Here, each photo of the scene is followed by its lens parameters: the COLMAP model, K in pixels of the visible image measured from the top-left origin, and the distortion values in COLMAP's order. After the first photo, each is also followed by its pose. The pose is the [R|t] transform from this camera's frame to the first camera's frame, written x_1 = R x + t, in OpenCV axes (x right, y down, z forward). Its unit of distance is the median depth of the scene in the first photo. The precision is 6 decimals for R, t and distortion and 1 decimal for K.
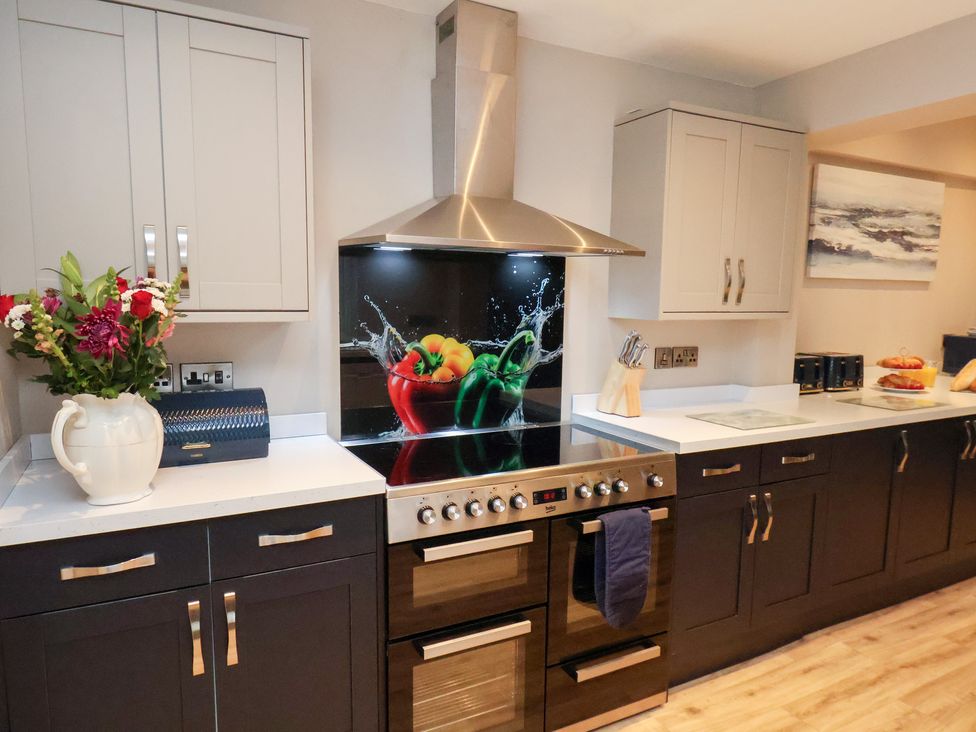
lens RADIAL K [[663.1, 0, 483.0], [0, 663.1, 366.8], [0, 0, 1]] dist [-0.008028, 0.001842]
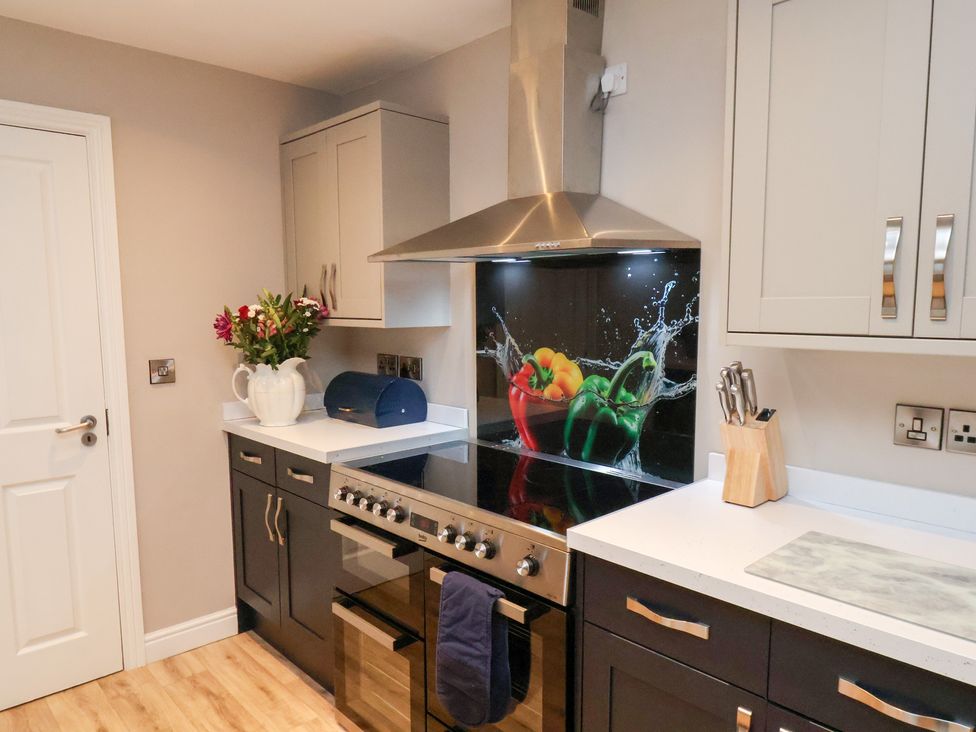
lens RADIAL K [[663.1, 0, 486.0], [0, 663.1, 369.8], [0, 0, 1]] dist [-0.008028, 0.001842]
pose [[0.270206, 0.081031, -0.959387, 0.746267], [-0.100777, 0.993359, 0.055517, -0.057090], [0.957514, 0.081683, 0.276577, 0.615471]]
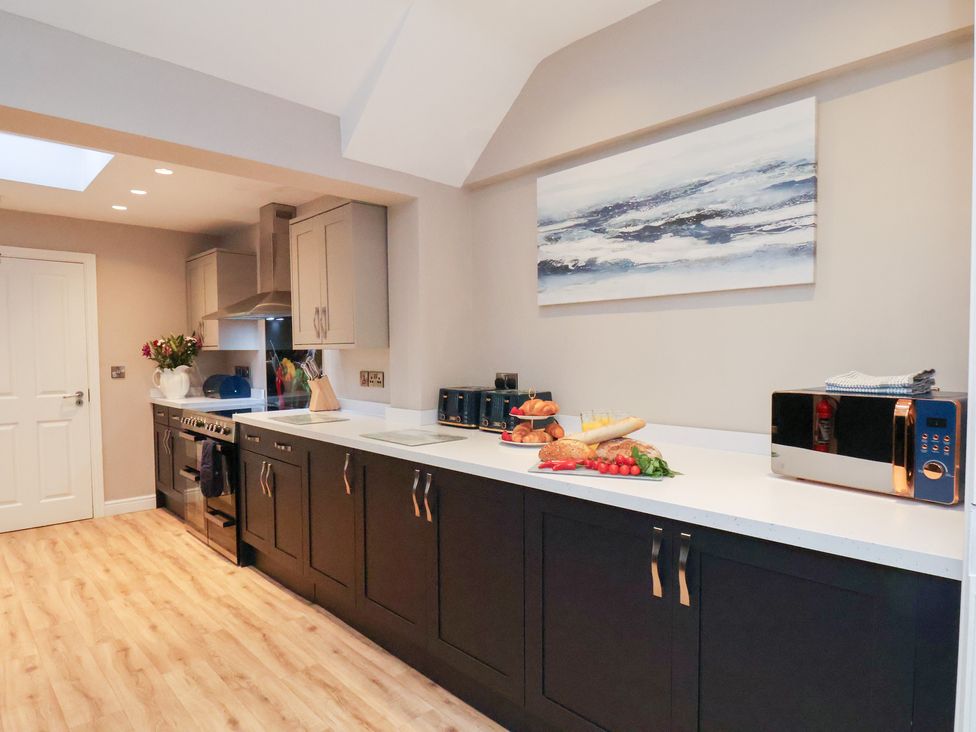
lens RADIAL K [[572.1, 0, 483.4], [0, 572.1, 367.7], [0, 0, 1]] dist [-0.000735, -0.002832]
pose [[0.275676, 0.012745, -0.961166, 1.694635], [-0.097234, 0.995153, -0.014692, -0.048701], [0.956320, 0.097509, 0.275579, 1.023406]]
